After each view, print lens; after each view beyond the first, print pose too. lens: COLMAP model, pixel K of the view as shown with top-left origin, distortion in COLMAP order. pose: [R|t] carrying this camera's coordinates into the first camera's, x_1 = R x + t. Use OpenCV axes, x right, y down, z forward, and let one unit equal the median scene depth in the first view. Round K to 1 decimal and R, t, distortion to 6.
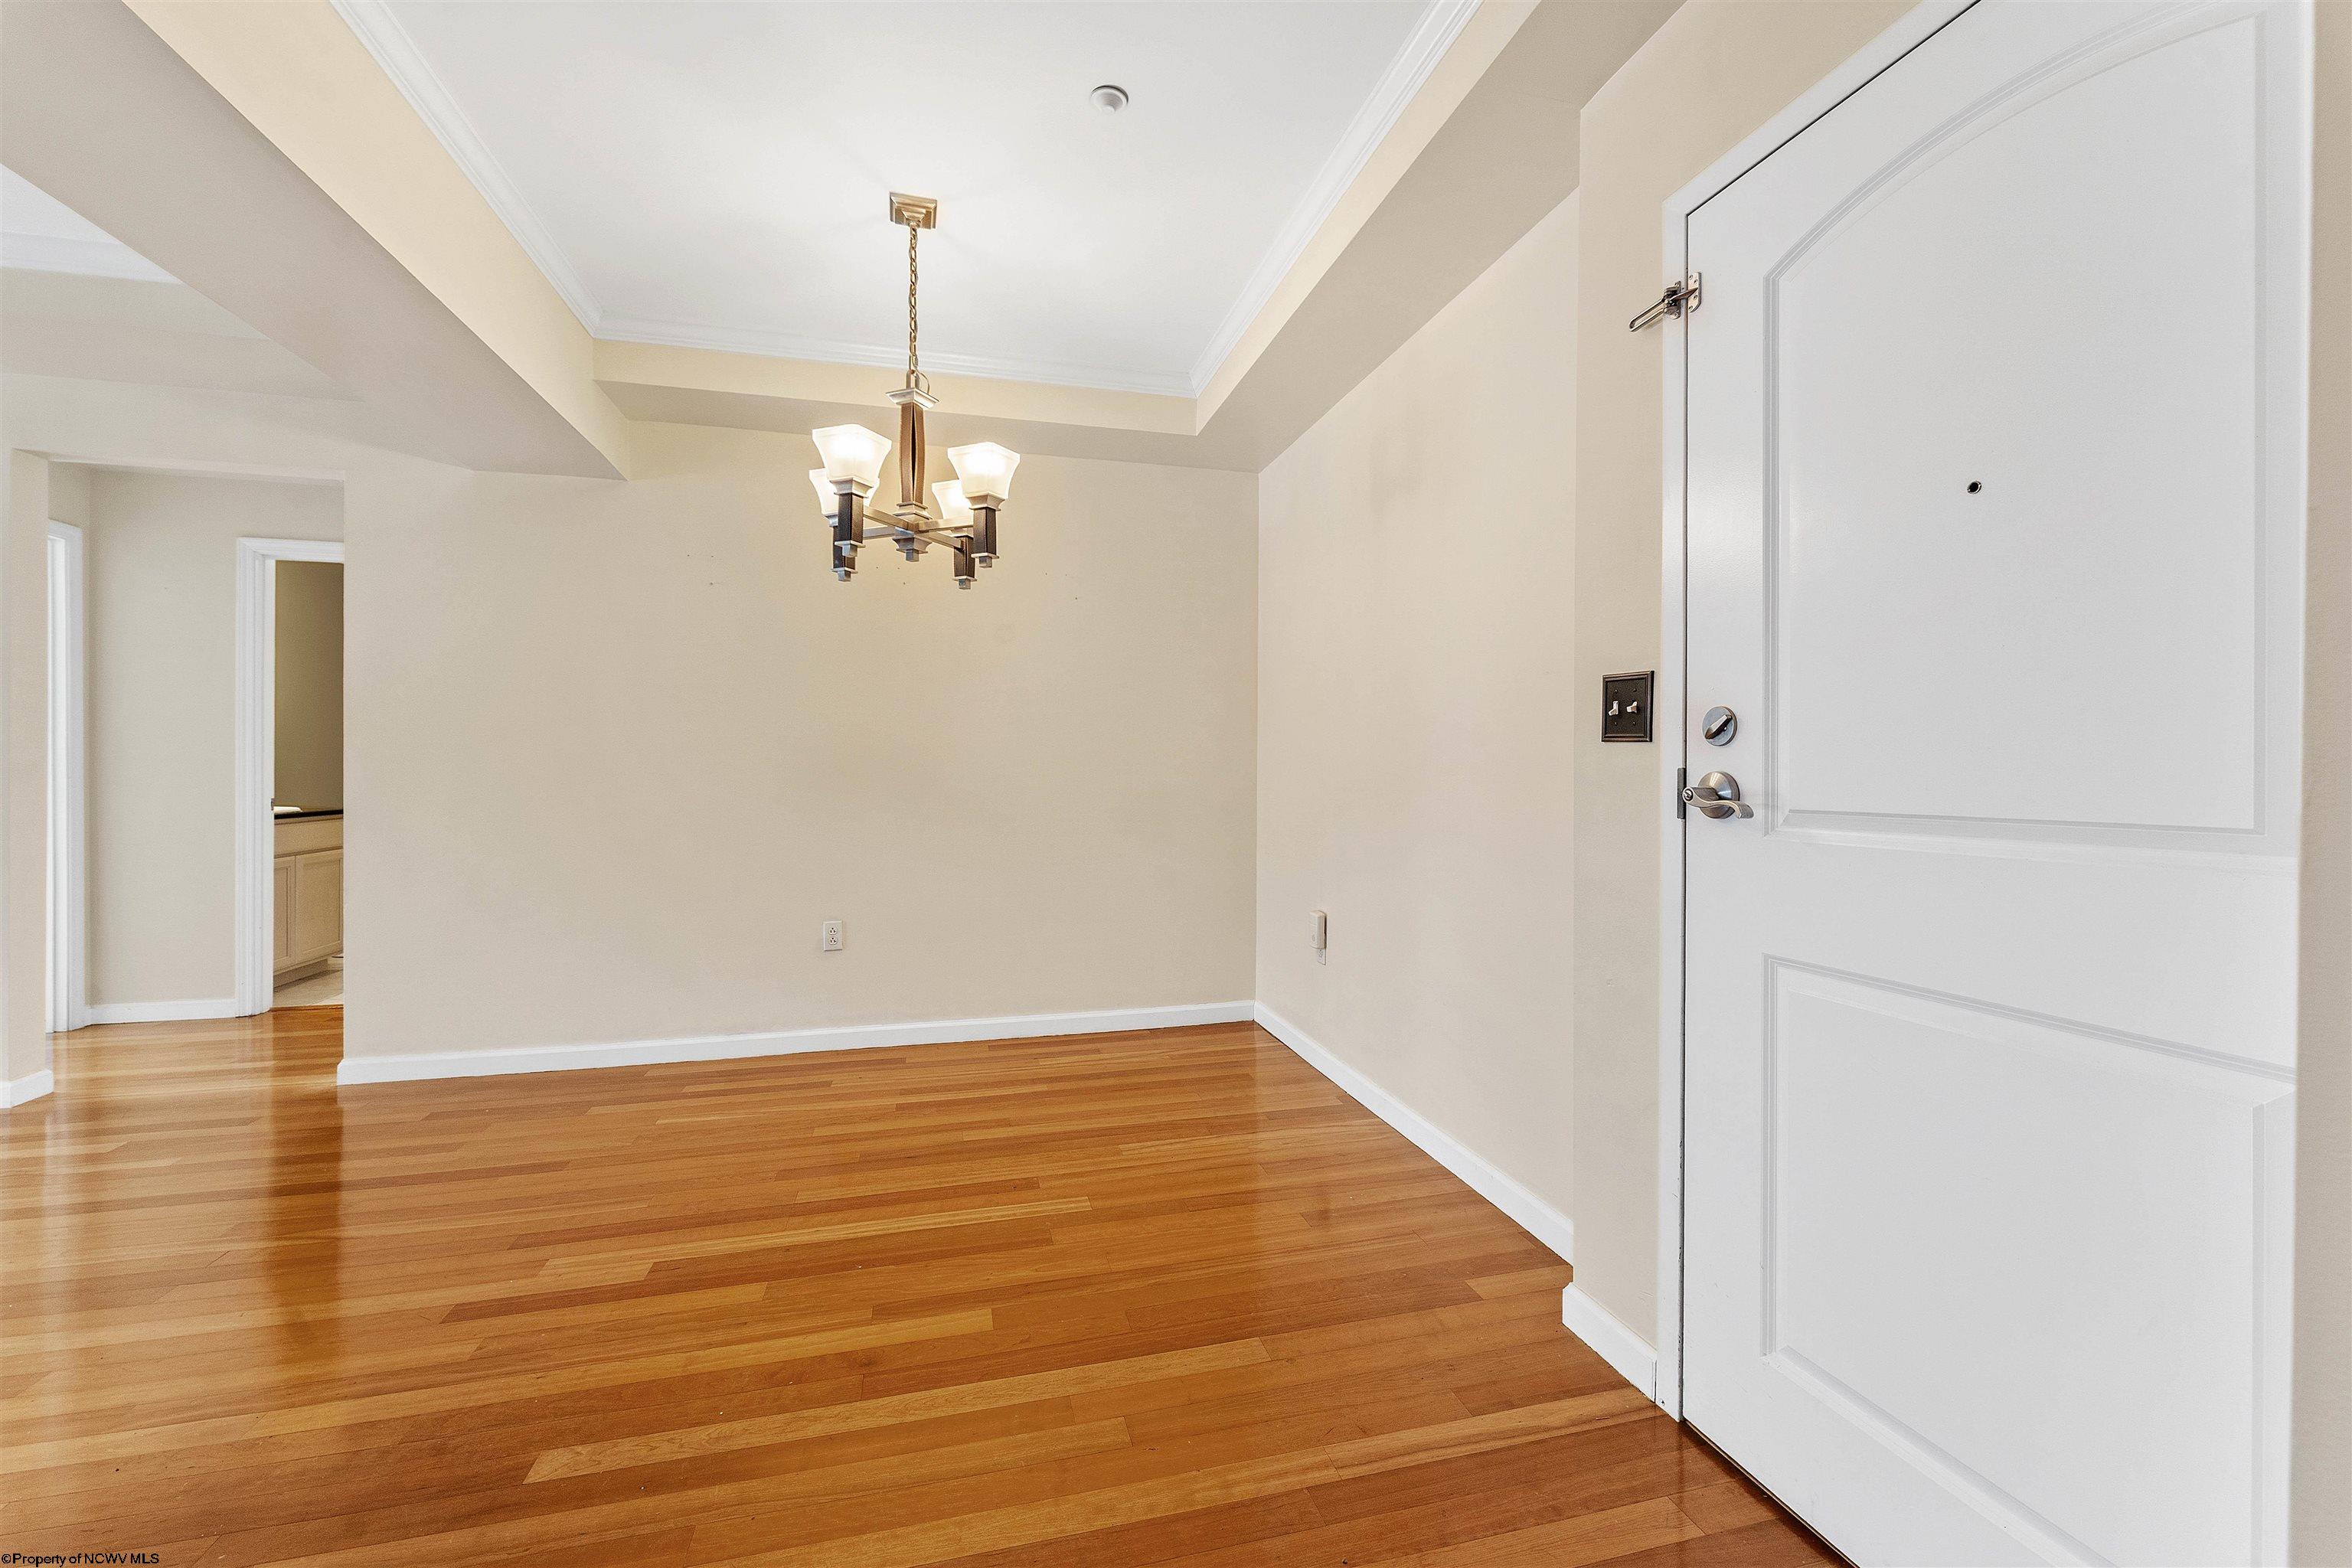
lens RADIAL K [[957.4, 0, 1176.0], [0, 957.4, 784.0], [0, 0, 1]] dist [0.000443, -0.000146]
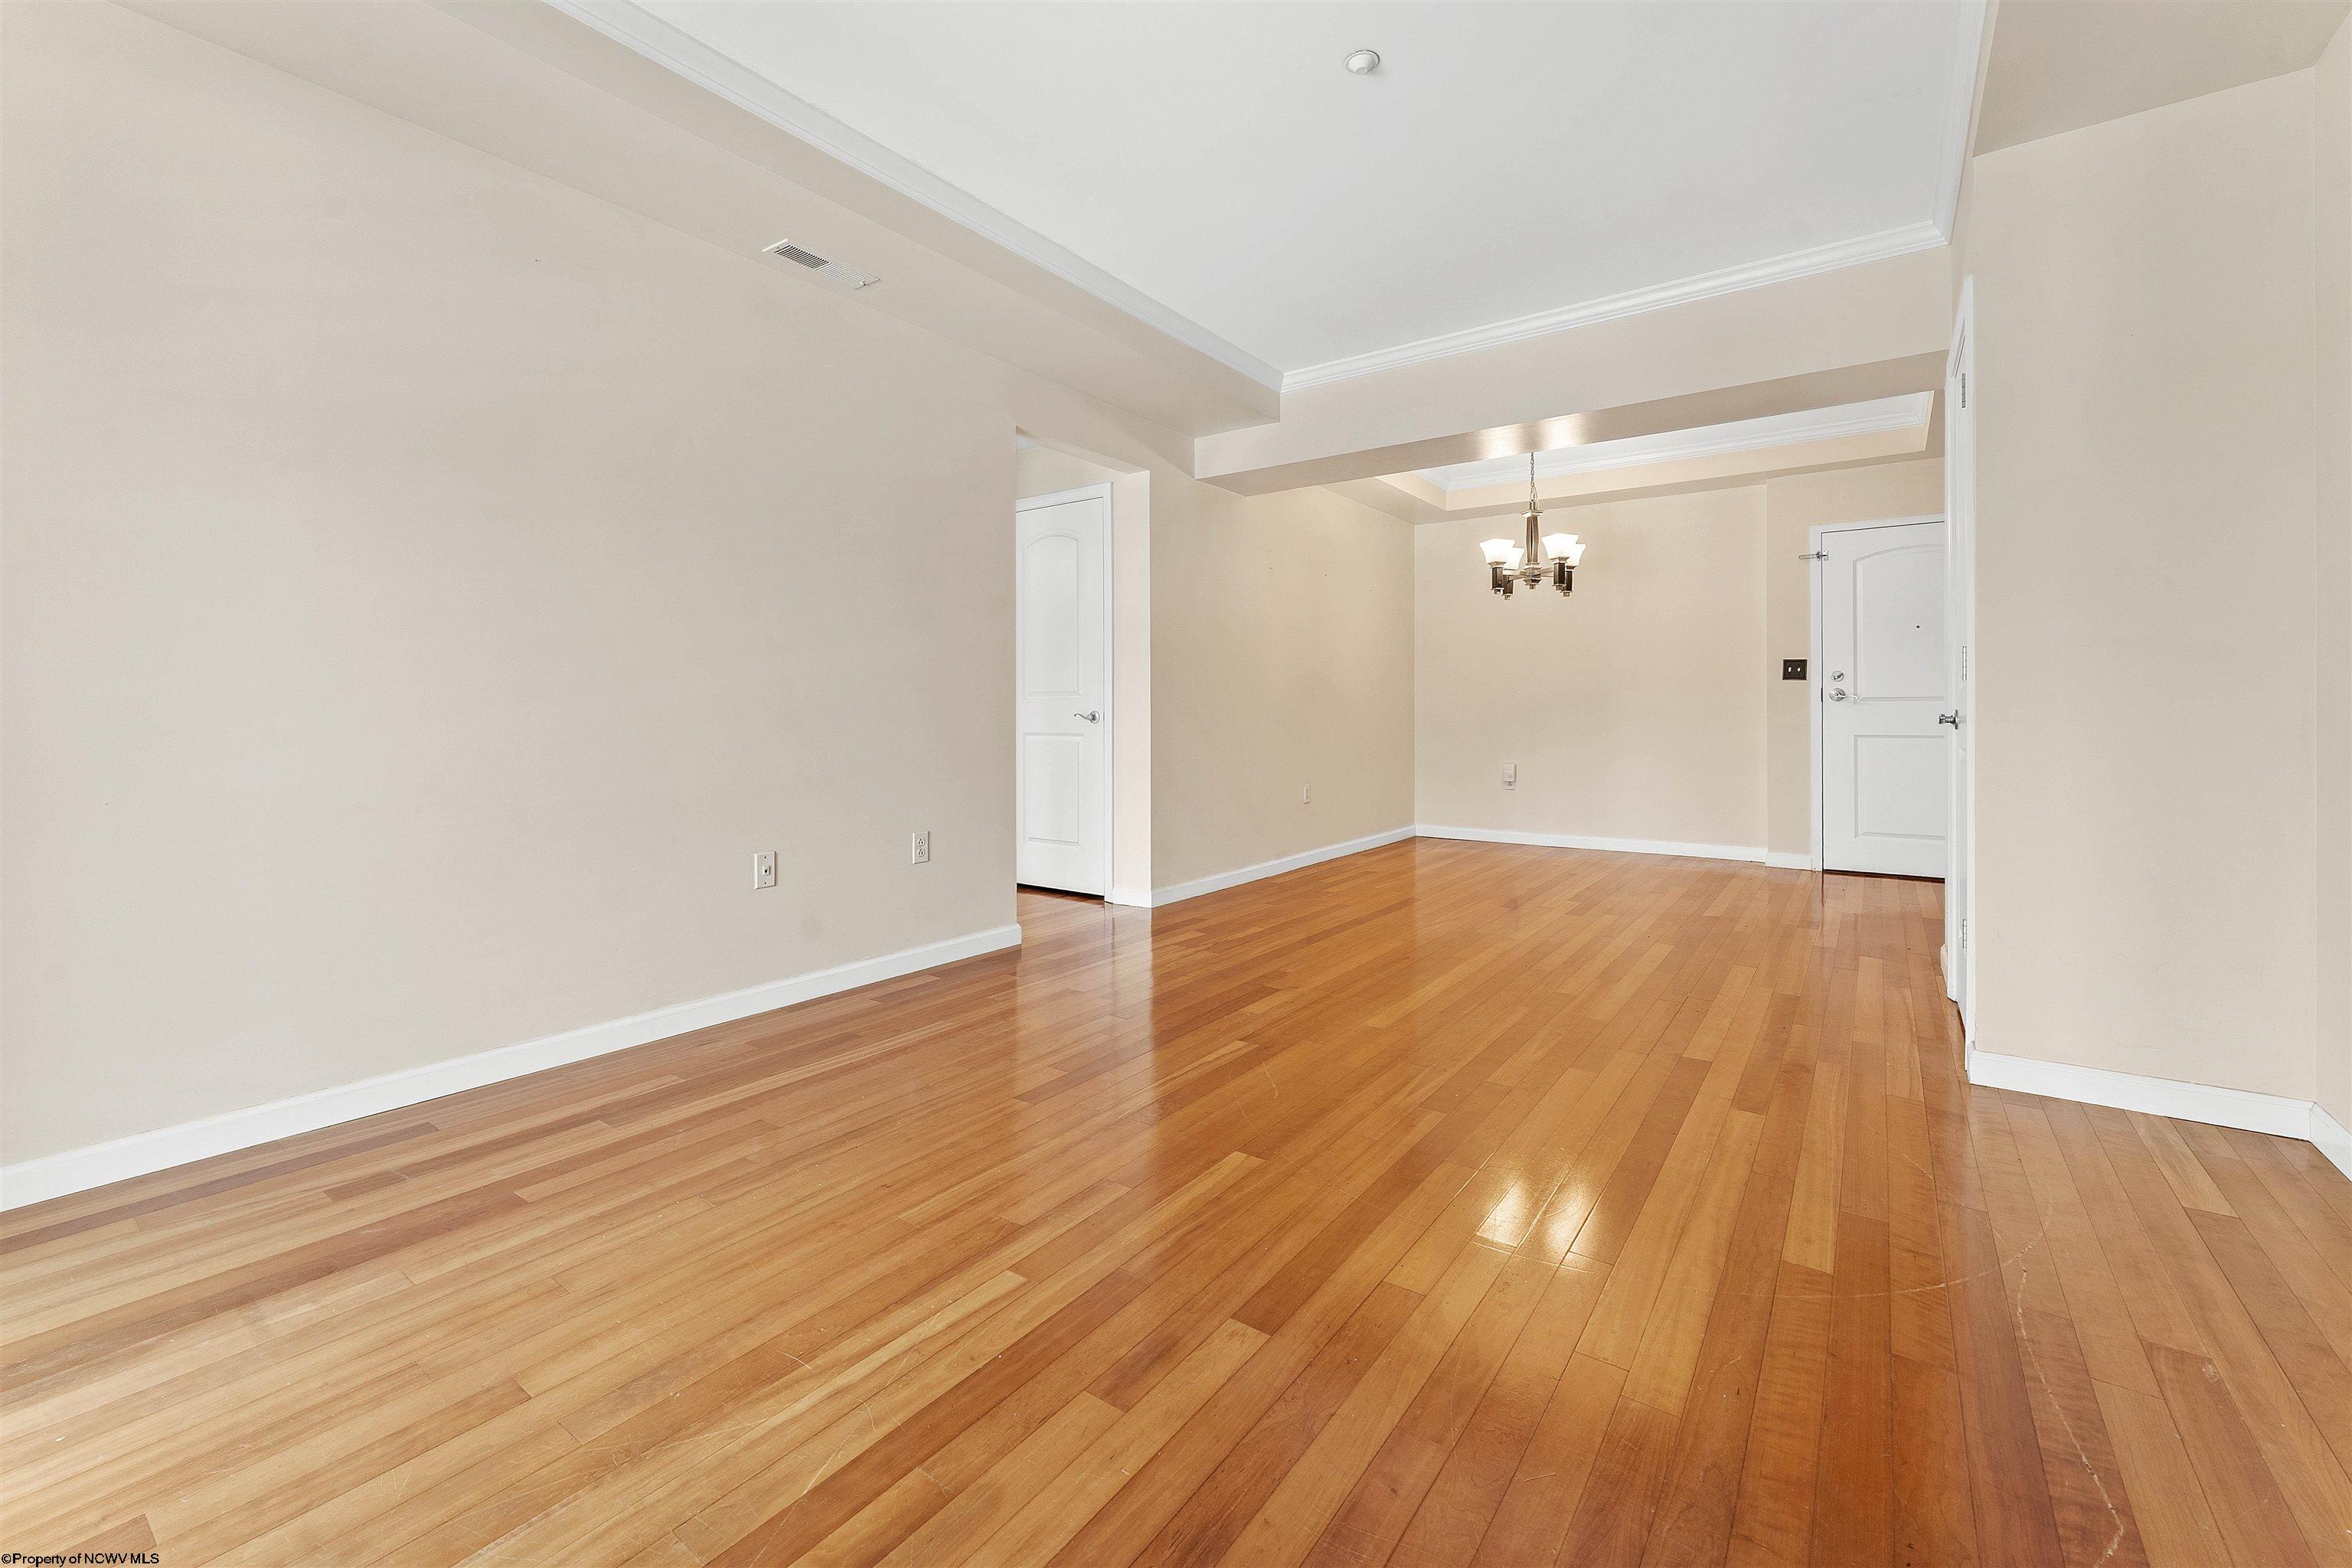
lens RADIAL K [[965.7, 0, 1156.8], [0, 965.7, 733.2], [0, 0, 1]] dist [0.001215, -0.000051]
pose [[0.782217, -0.012578, 0.622879, -2.325521], [0.006839, 0.999909, 0.011603, 0.060723], [-0.622969, -0.004816, 0.782232, -0.176420]]
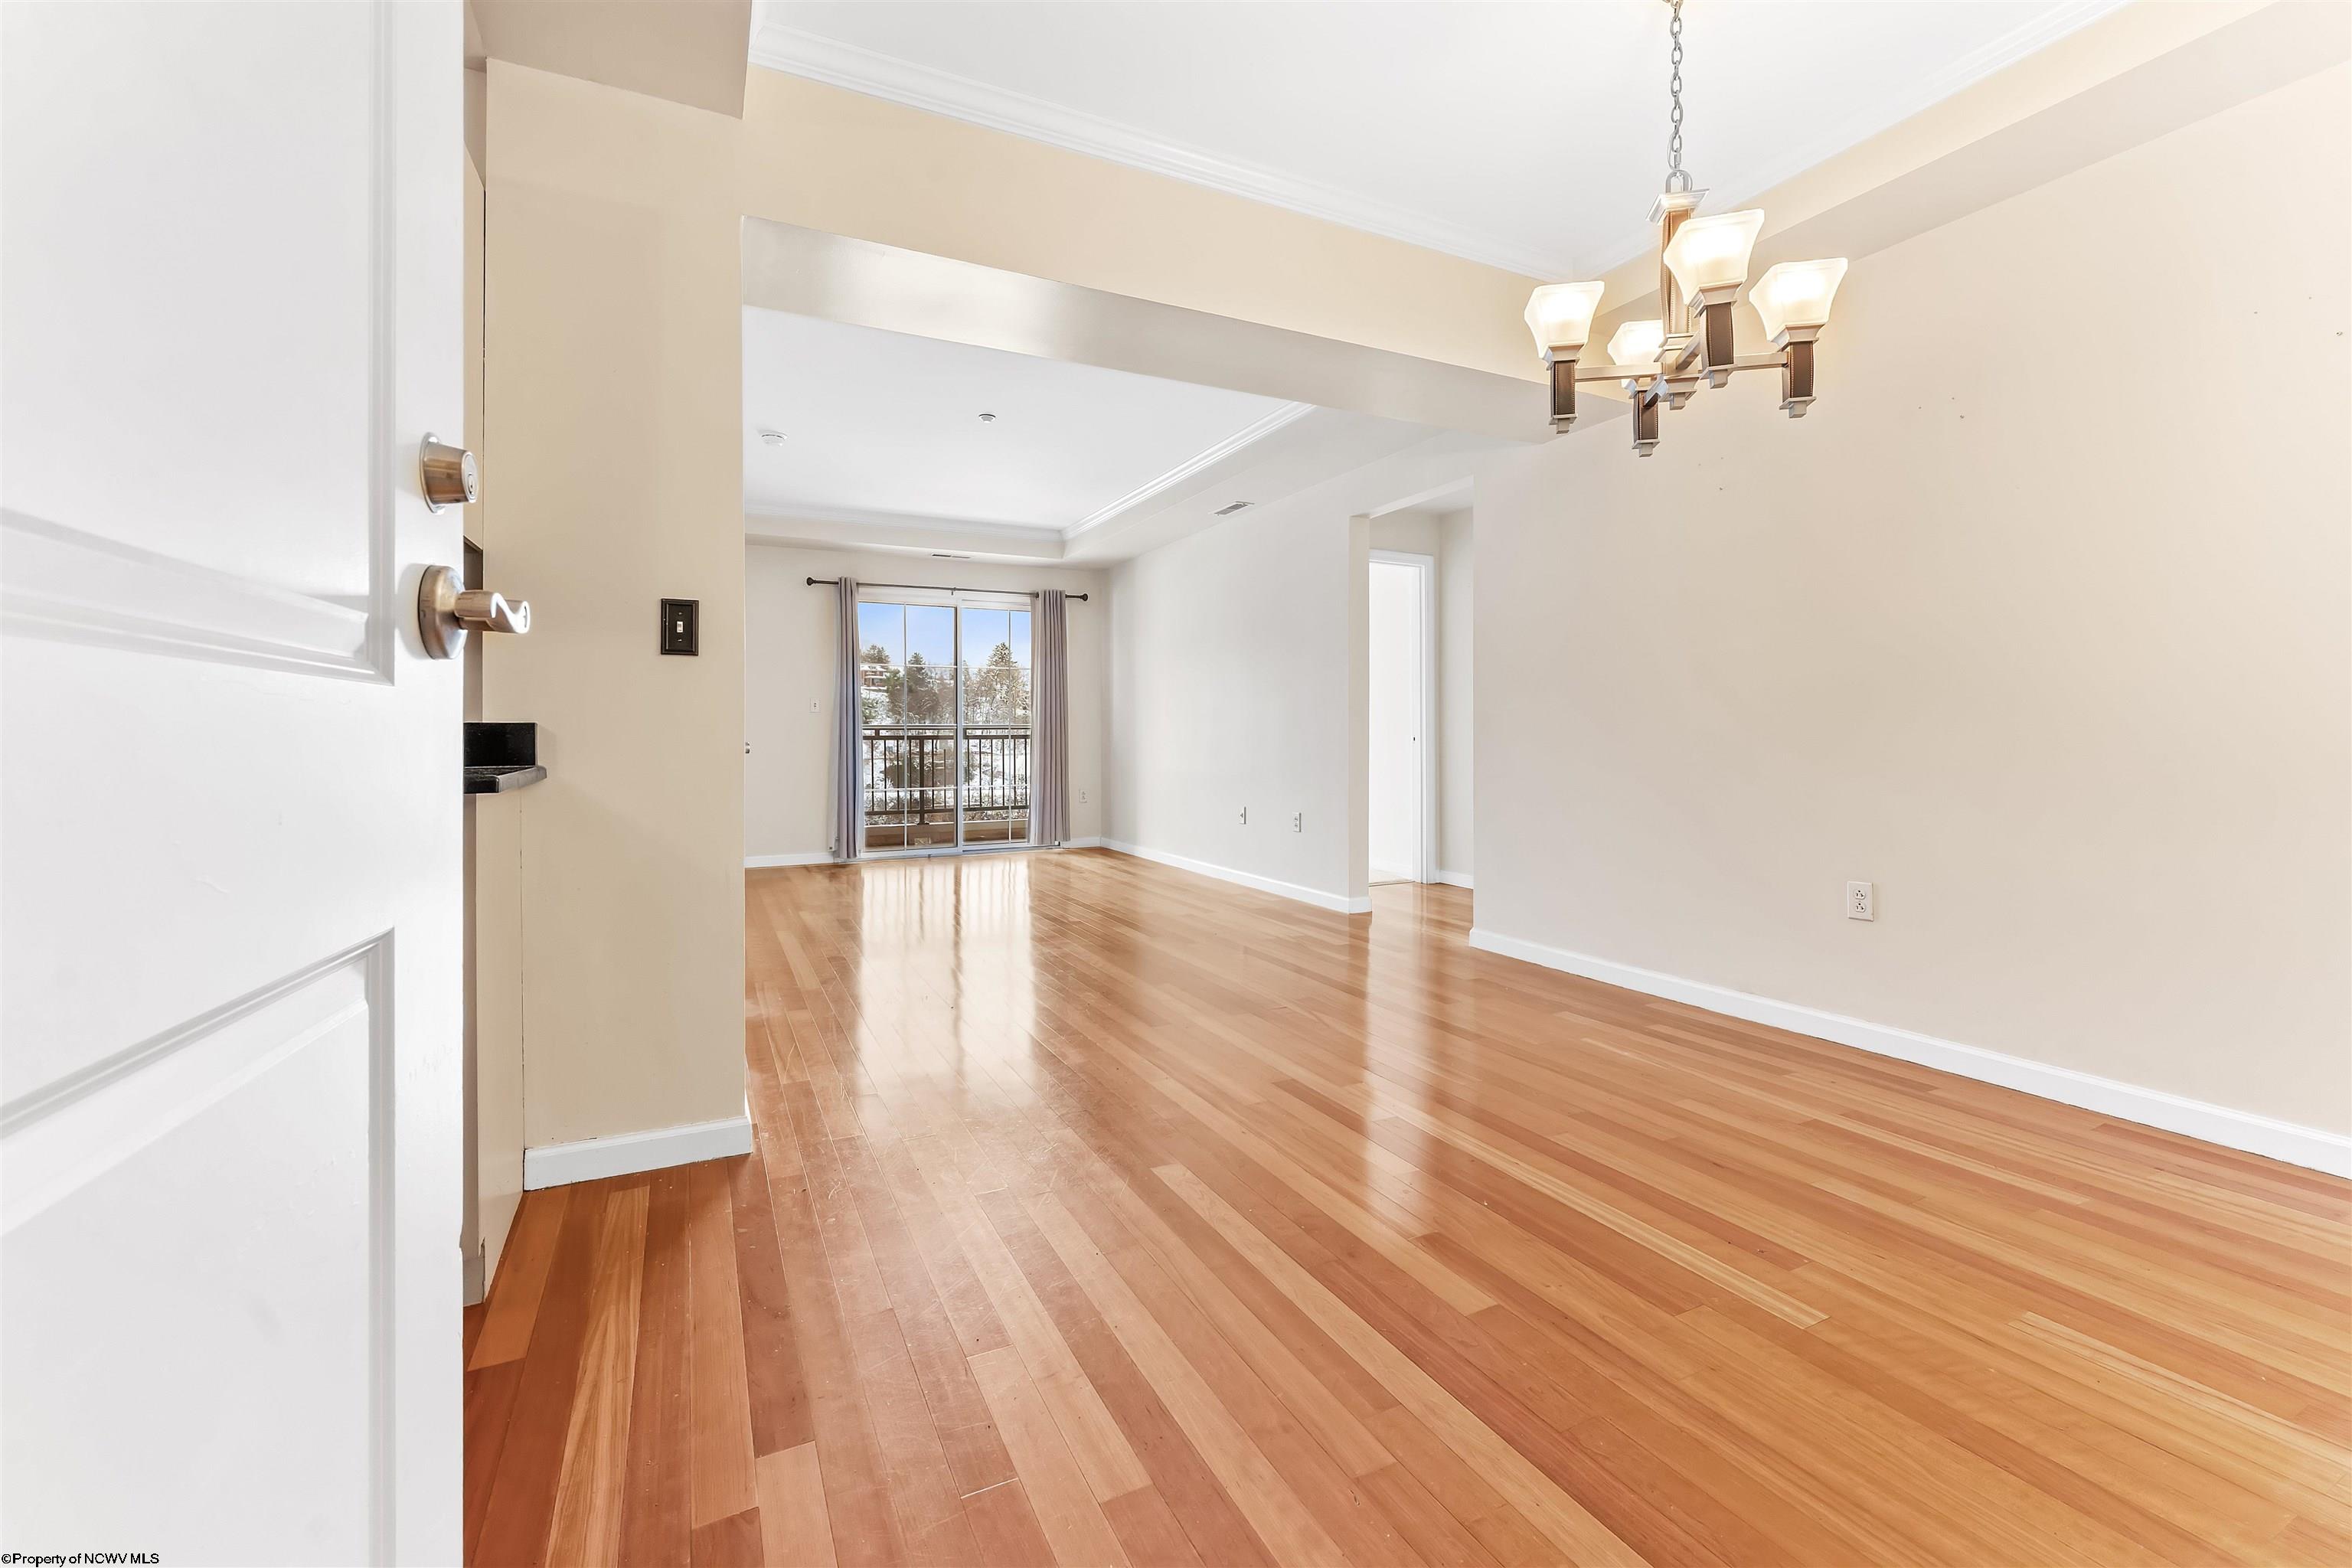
lens RADIAL K [[965.7, 0, 1156.8], [0, 965.7, 733.2], [0, 0, 1]] dist [0.001215, -0.000051]
pose [[0.198628, -0.005566, -0.980059, 0.444252], [-0.010239, 0.999918, -0.007754, 0.051959], [0.980021, 0.011575, 0.198555, 0.424232]]
